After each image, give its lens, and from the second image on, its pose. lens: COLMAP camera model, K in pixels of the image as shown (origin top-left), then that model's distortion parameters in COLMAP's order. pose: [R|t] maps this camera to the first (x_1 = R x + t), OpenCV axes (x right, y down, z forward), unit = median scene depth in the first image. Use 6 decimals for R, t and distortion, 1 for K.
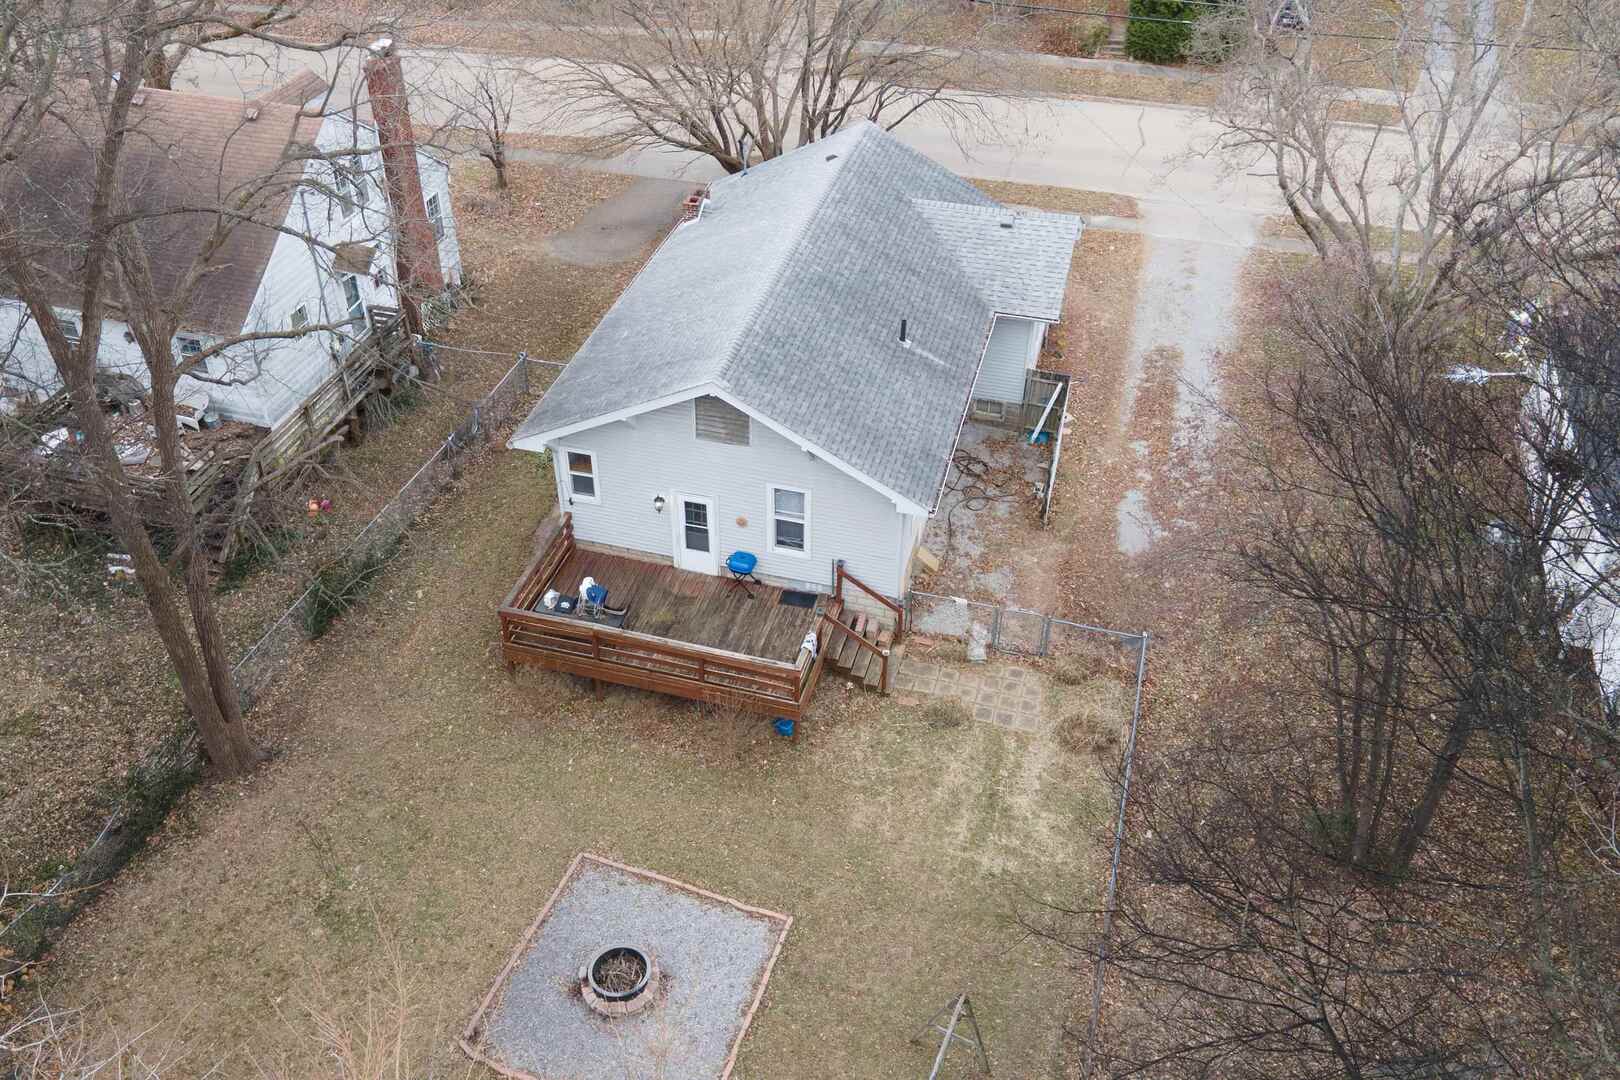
lens RADIAL K [[1395.0, 0, 733.4], [0, 1395.0, 538.7], [0, 0, 1]] dist [0.046580, 0.000347]
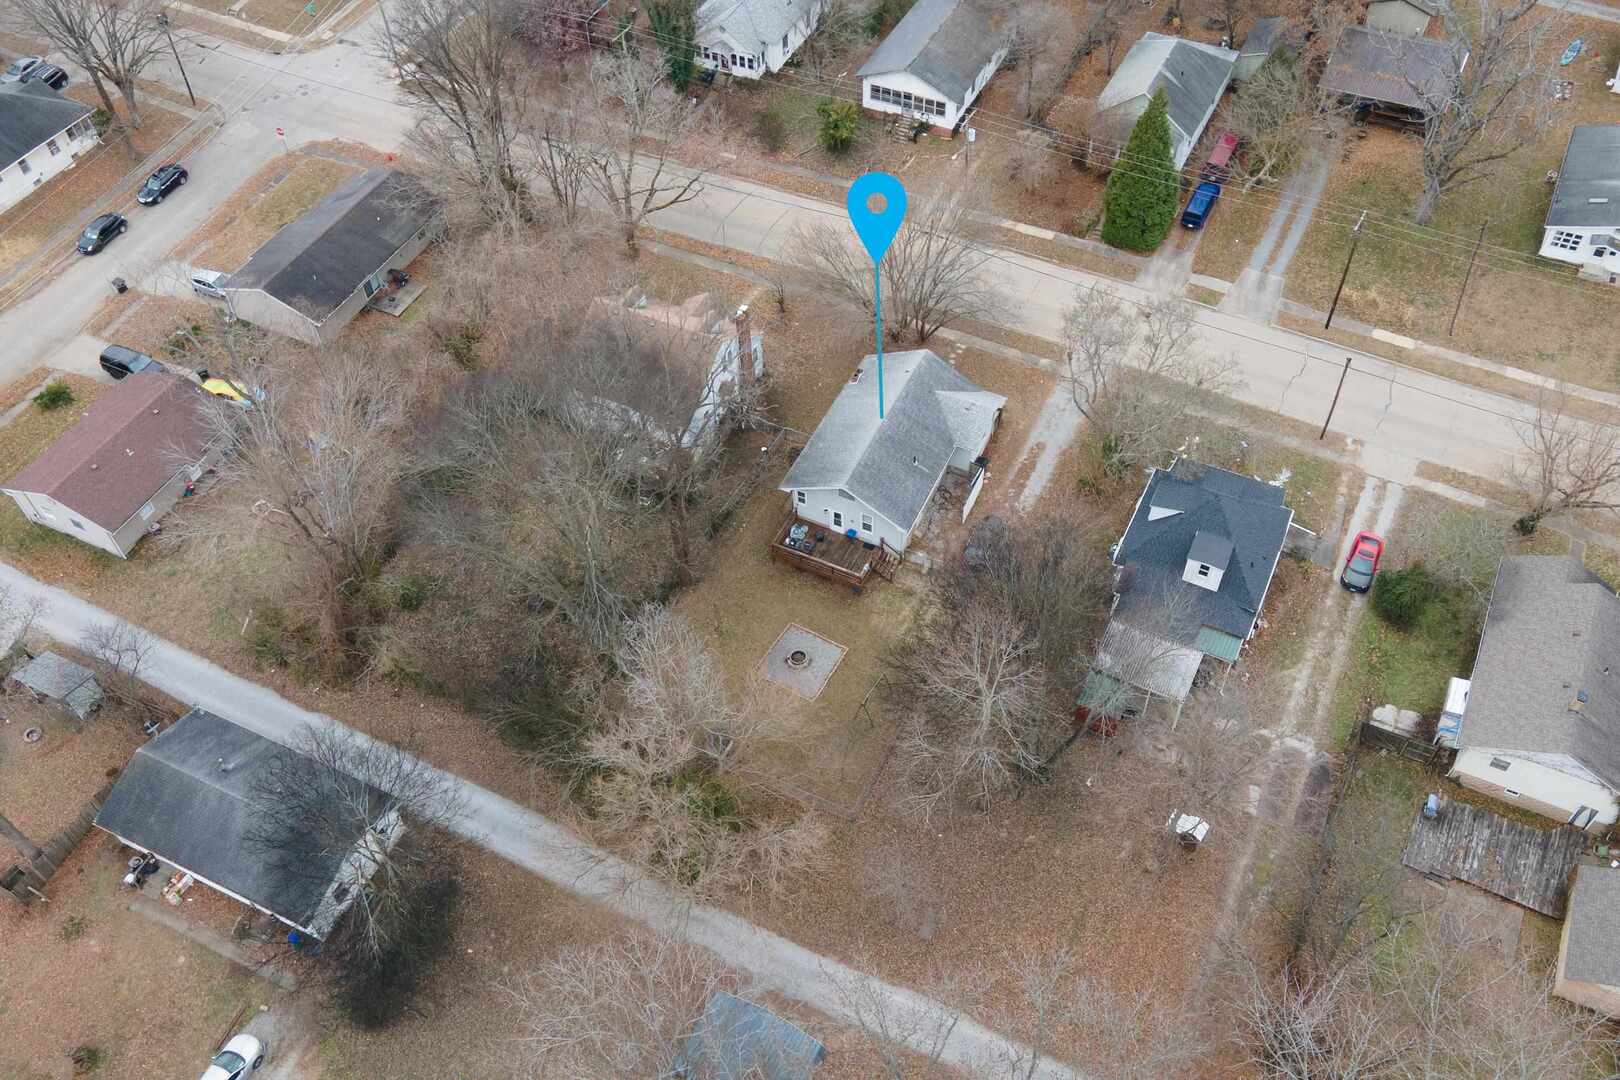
lens RADIAL K [[1407.8, 0, 778.0], [0, 1407.8, 537.9], [0, 0, 1]] dist [0.037534, 0.007317]
pose [[0.986932, 0.111327, -0.116496, 0.206375], [-0.083177, 0.971167, 0.223421, -0.641506], [0.138009, -0.210812, 0.967735, -1.978676]]
